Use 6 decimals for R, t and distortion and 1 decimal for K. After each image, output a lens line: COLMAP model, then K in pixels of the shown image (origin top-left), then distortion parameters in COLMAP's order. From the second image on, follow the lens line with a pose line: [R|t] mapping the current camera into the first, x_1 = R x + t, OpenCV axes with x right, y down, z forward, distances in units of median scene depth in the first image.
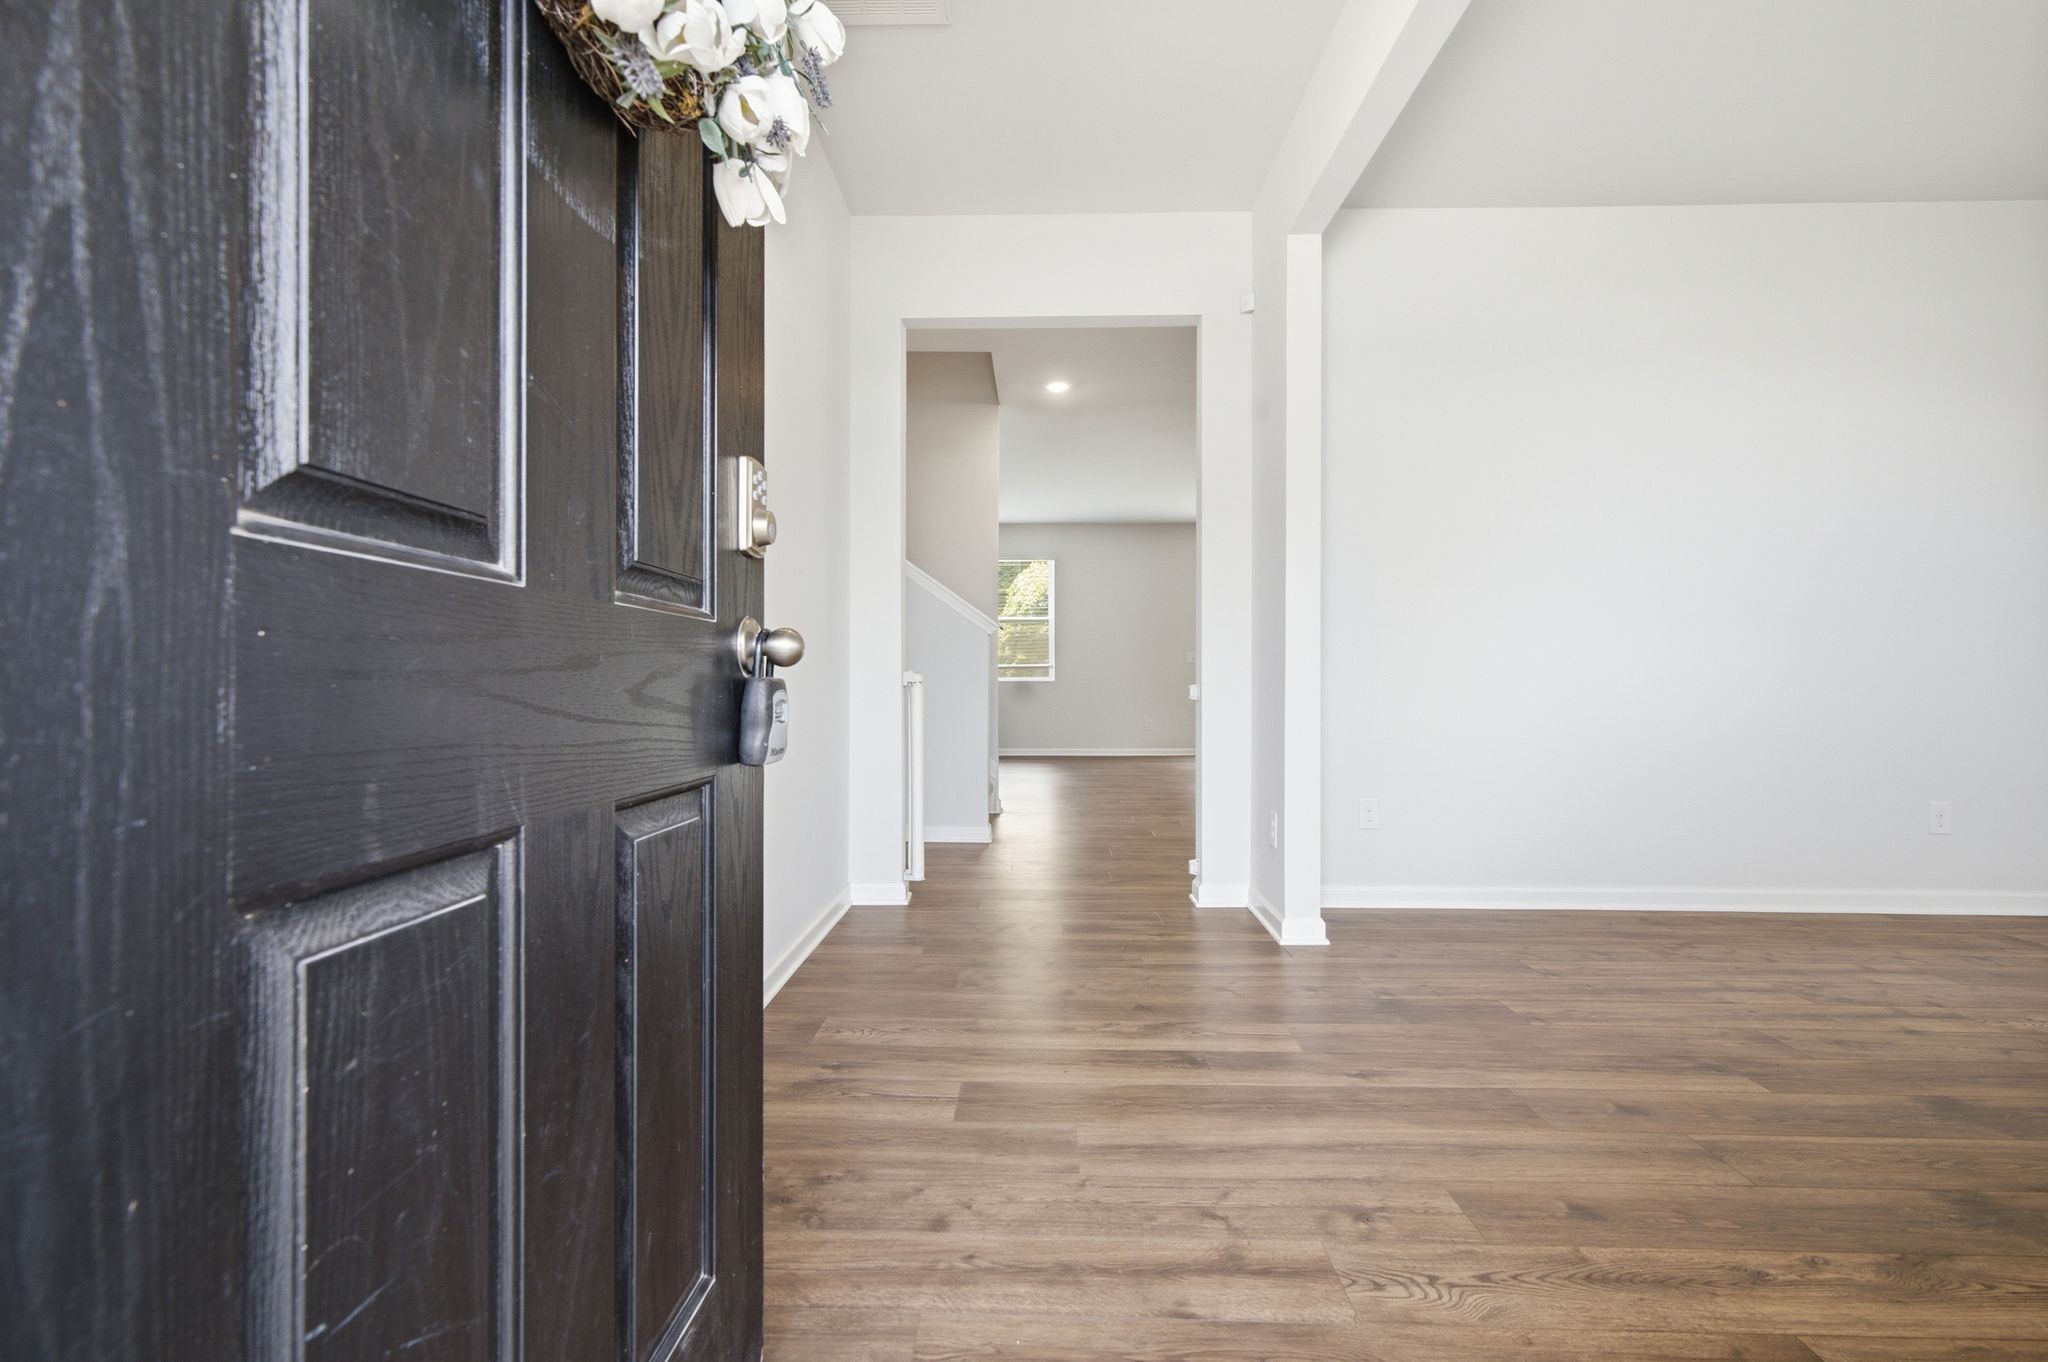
lens RADIAL K [[954.2, 0, 1025.5], [0, 954.2, 680.3], [0, 0, 1]] dist [-0.002269, 0.001257]
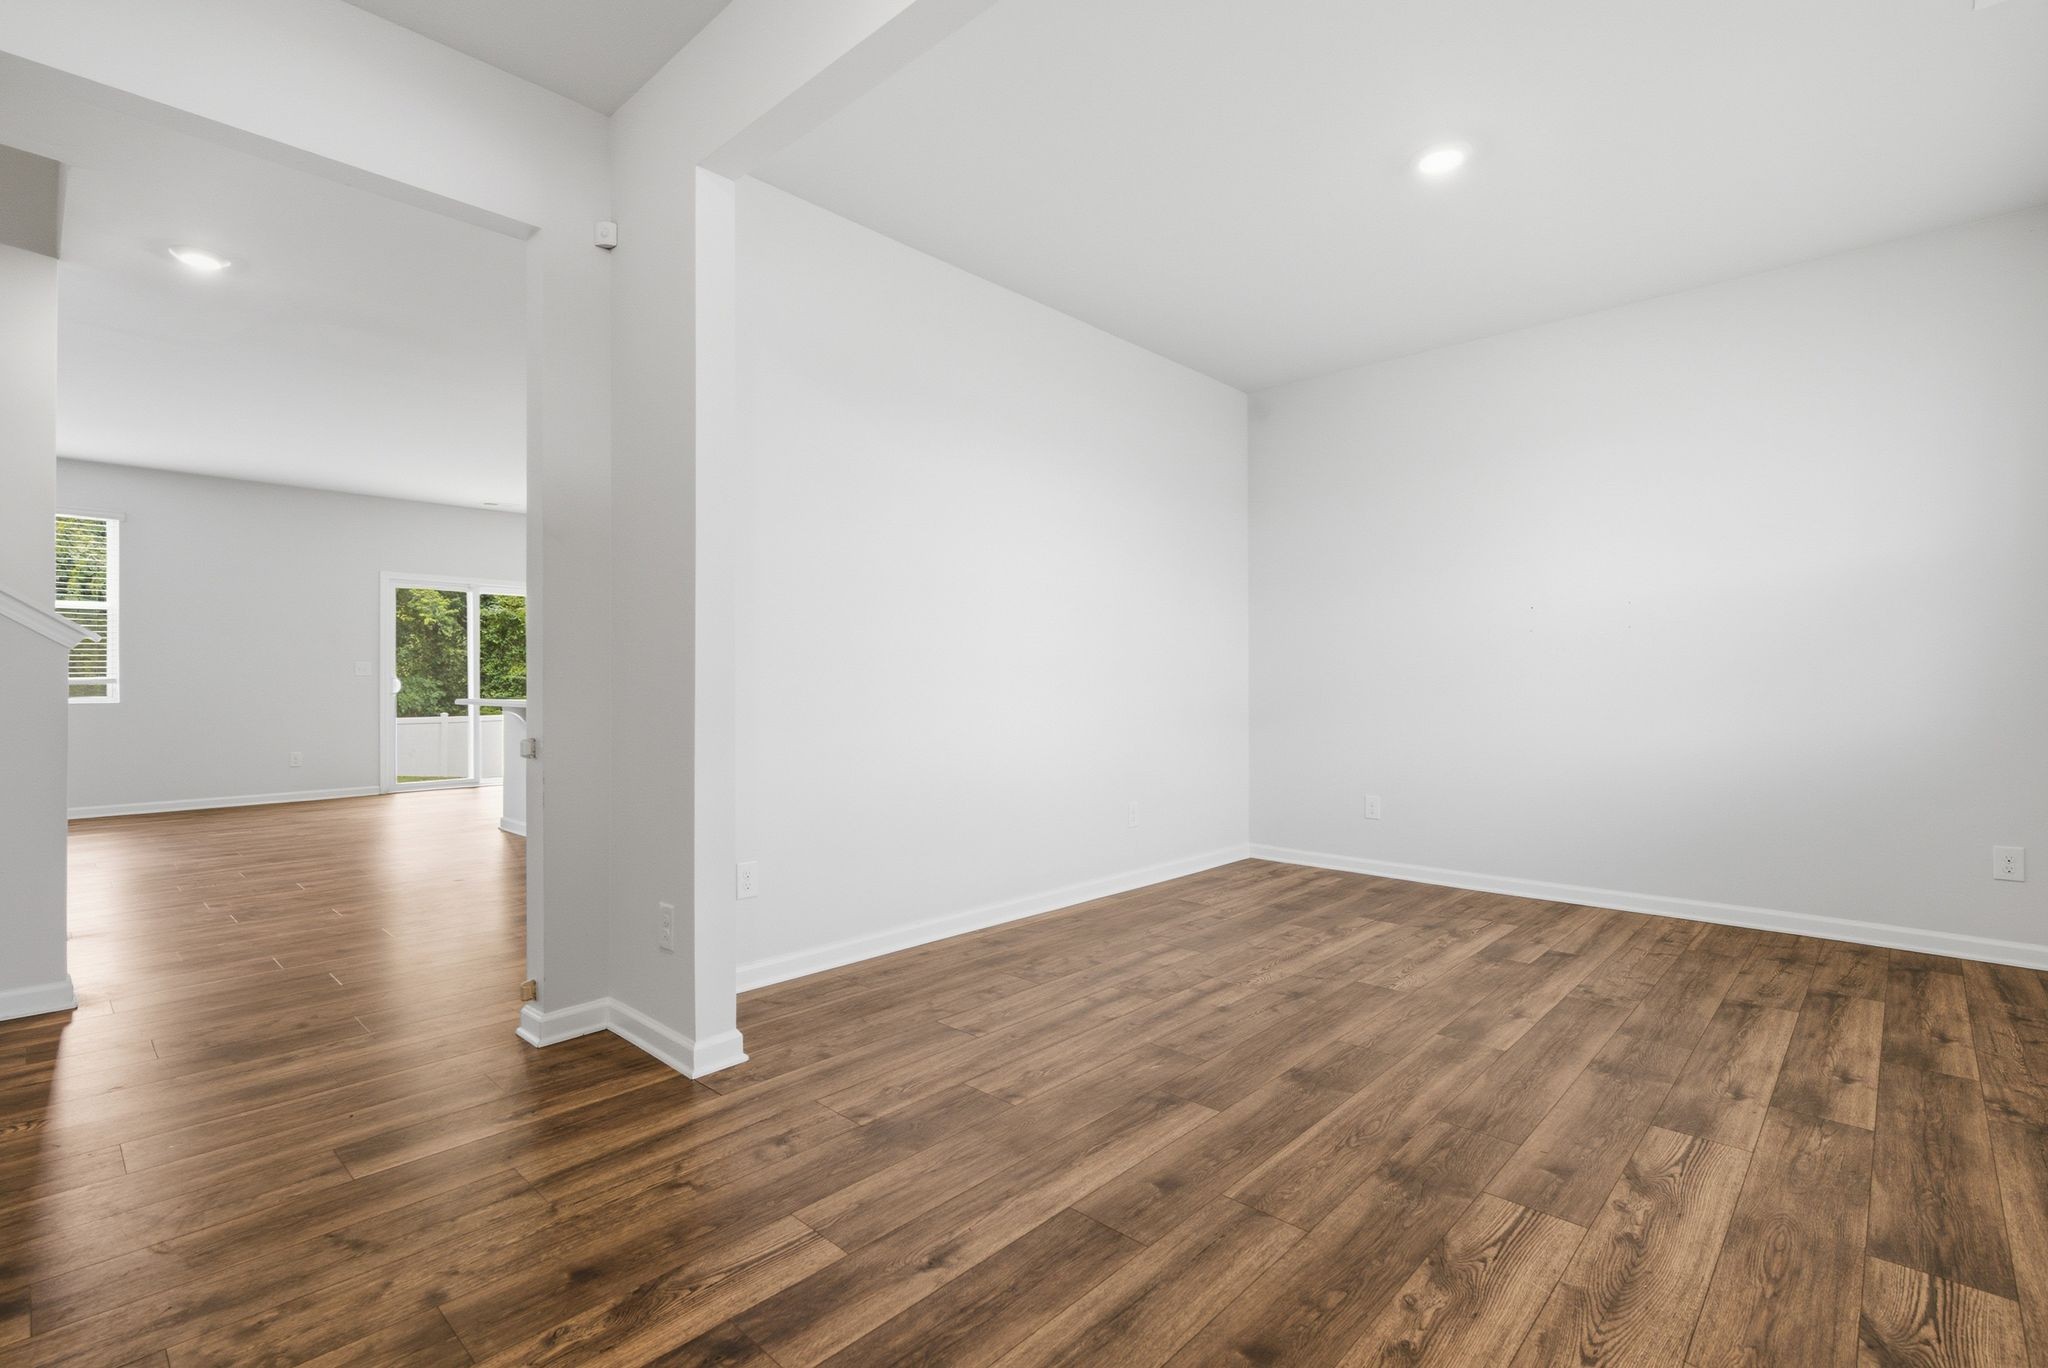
lens RADIAL K [[954.2, 0, 1018.8], [0, 954.2, 679.0], [0, 0, 1]] dist [-0.002269, 0.001257]
pose [[0.673171, 0.002796, 0.739481, -0.149142], [0.000636, 0.999990, -0.004360, -0.048971], [-0.739486, 0.003405, 0.673163, 0.348301]]
